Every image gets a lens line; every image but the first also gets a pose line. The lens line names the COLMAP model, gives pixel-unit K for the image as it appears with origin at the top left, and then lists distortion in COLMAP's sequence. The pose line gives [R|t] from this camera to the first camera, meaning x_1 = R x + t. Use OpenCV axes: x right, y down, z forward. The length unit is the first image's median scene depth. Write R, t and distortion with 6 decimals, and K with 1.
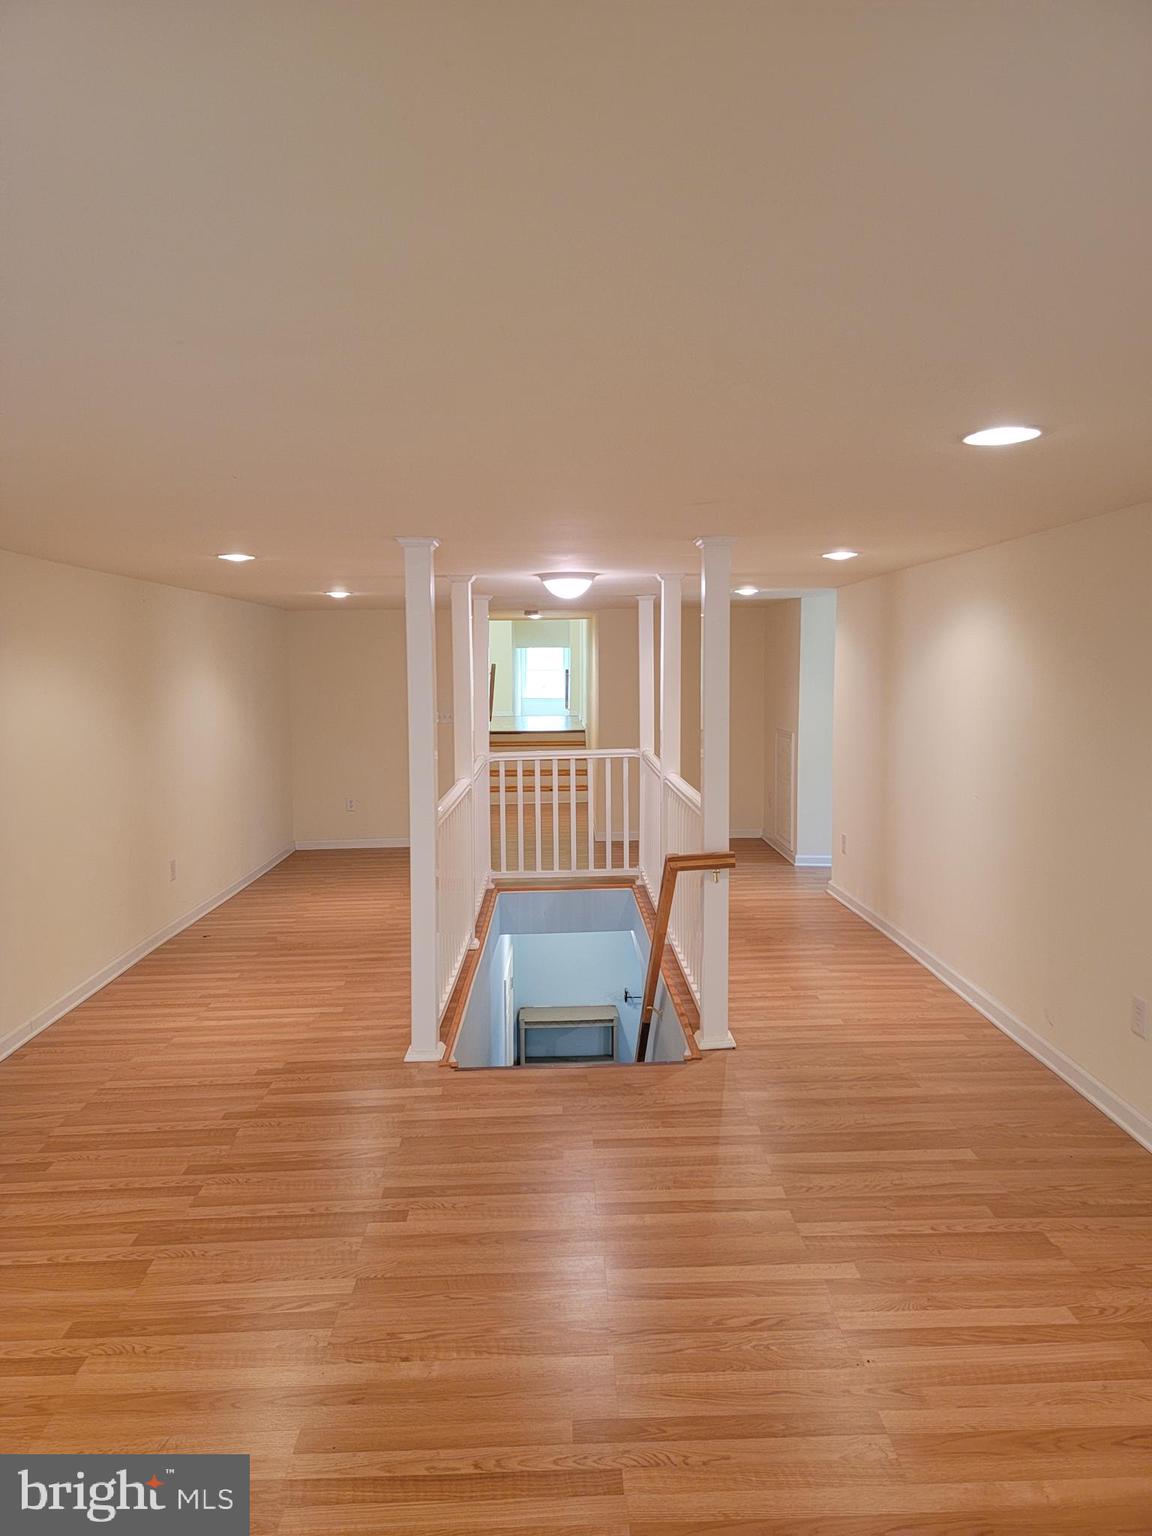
lens RADIAL K [[1064.8, 0, 575.3], [0, 1064.8, 769.6], [0, 0, 1]] dist [0.051868, -0.027981]
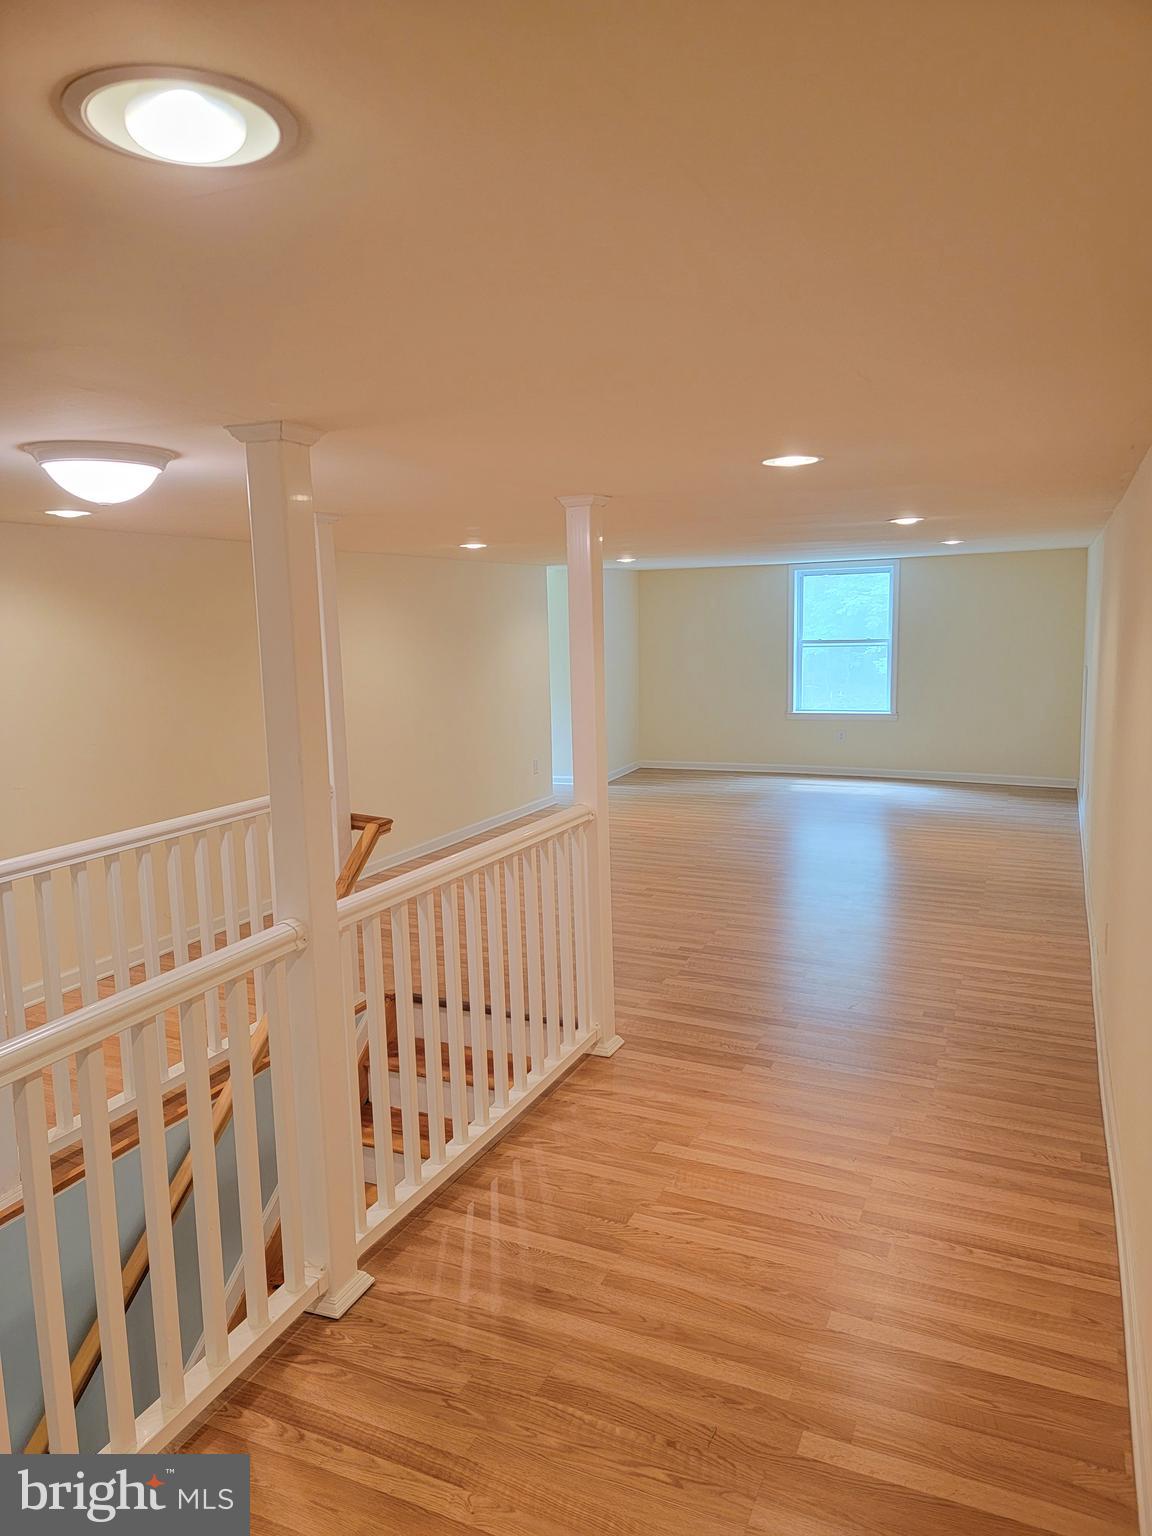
lens RADIAL K [[1064.8, 0, 573.6], [0, 1064.8, 766.4], [0, 0, 1]] dist [0.051868, -0.027981]
pose [[-0.904430, -0.026766, 0.425782, -0.466088], [0.075021, 0.972500, 0.220491, -0.169885], [-0.419975, 0.231362, -0.877549, 1.607958]]
